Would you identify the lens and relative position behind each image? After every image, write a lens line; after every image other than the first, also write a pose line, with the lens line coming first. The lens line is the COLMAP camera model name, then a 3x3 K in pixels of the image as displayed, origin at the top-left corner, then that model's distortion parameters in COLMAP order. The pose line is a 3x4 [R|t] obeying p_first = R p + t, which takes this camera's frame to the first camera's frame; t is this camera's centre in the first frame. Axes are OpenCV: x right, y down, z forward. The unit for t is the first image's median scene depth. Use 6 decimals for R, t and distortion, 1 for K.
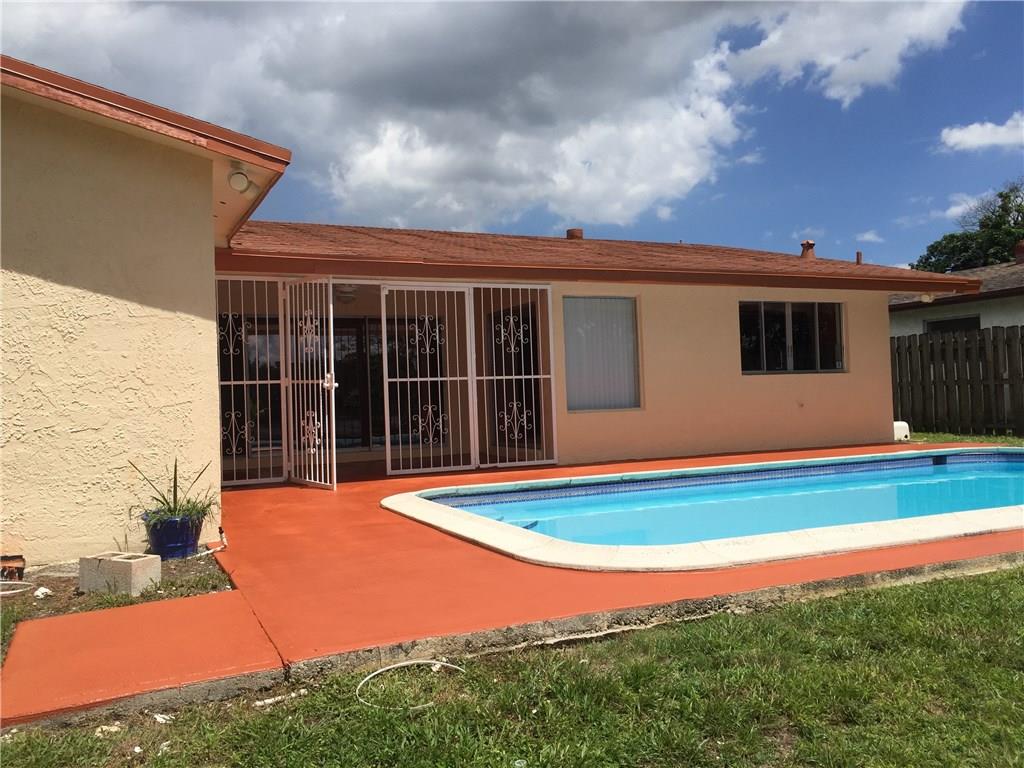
lens RADIAL K [[884.5, 0, 511.0], [0, 884.5, 387.3], [0, 0, 1]] dist [0.086021, -0.086012]
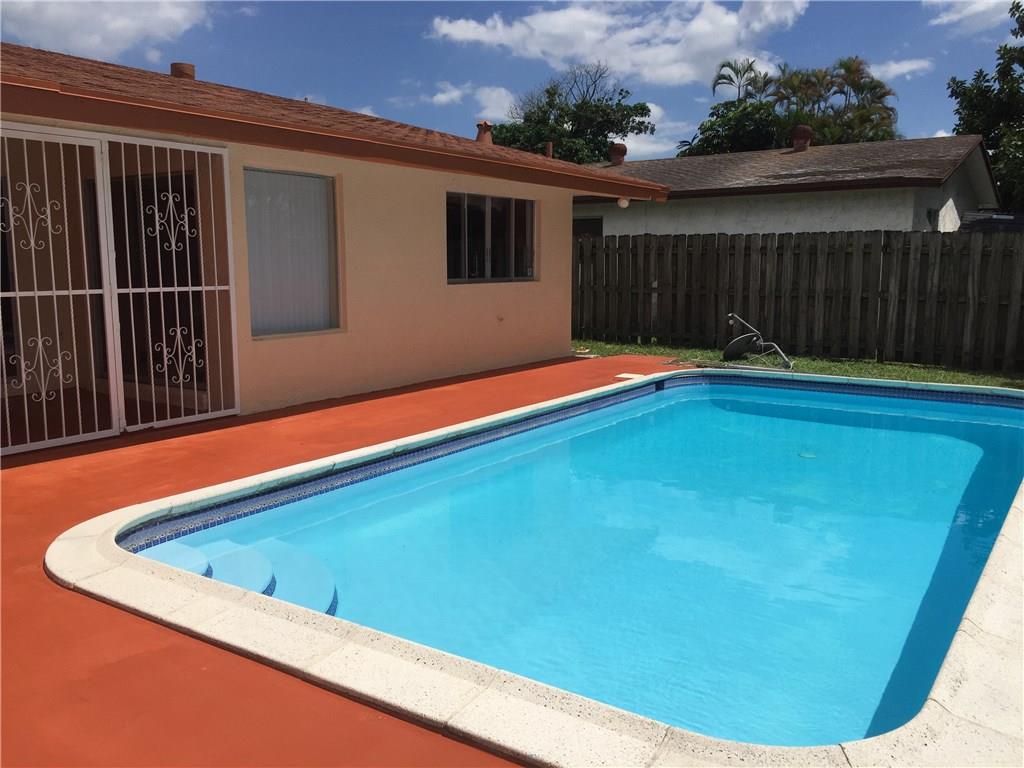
lens RADIAL K [[884.5, 0, 514.3], [0, 884.5, 376.8], [0, 0, 1]] dist [0.086021, -0.086012]
pose [[0.854751, -0.036485, 0.517755, -0.124783], [-0.033478, 0.991574, 0.125143, -0.037406], [-0.517958, -0.124299, 0.846327, 0.300600]]
